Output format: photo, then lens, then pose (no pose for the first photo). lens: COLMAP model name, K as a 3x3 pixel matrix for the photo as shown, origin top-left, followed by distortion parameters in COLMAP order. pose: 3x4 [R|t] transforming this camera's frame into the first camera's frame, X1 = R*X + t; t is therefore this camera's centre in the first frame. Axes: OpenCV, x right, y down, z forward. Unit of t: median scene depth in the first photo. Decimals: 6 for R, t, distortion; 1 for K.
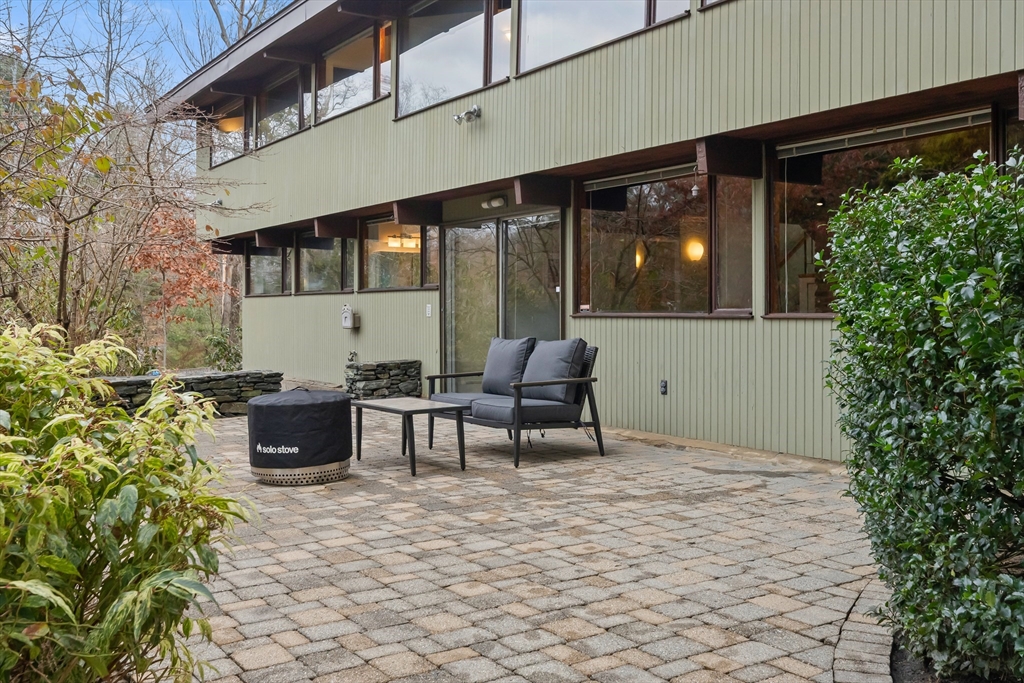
lens RADIAL K [[998.5, 0, 512.0], [0, 998.5, 341.5], [0, 0, 1]] dist [-0.002574, 0.001520]
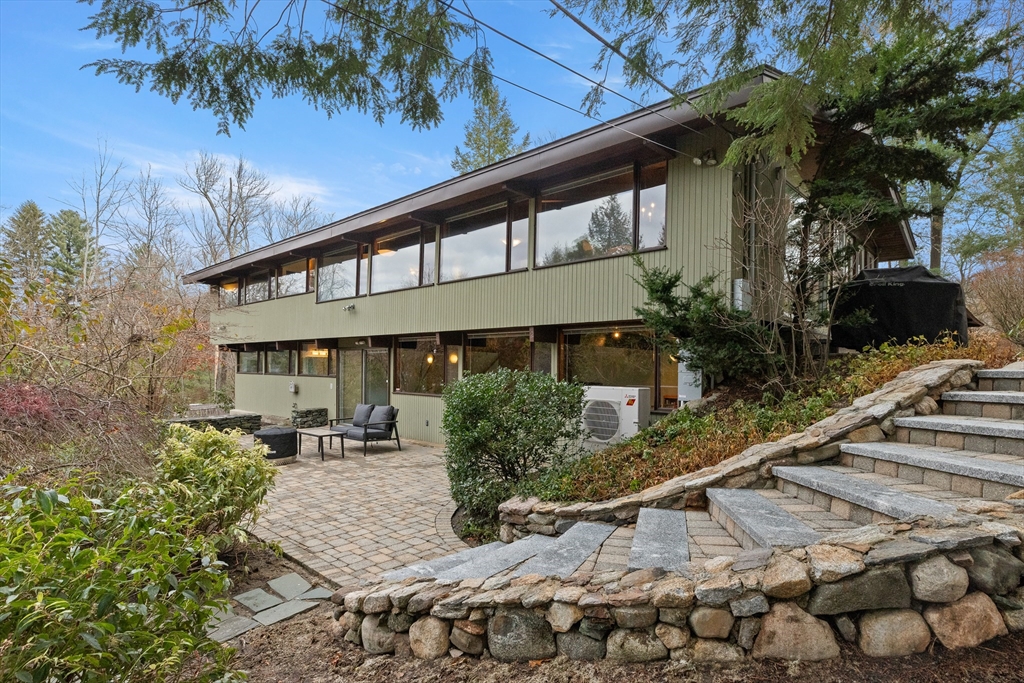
lens RADIAL K [[530.2, 0, 513.6], [0, 530.2, 382.4], [0, 0, 1]] dist [-0.000086, -0.000016]
pose [[0.970628, 0.009577, 0.240396, 0.043369], [-0.009099, 0.999954, -0.003100, -0.060580], [-0.240415, 0.000822, 0.970670, -0.401899]]
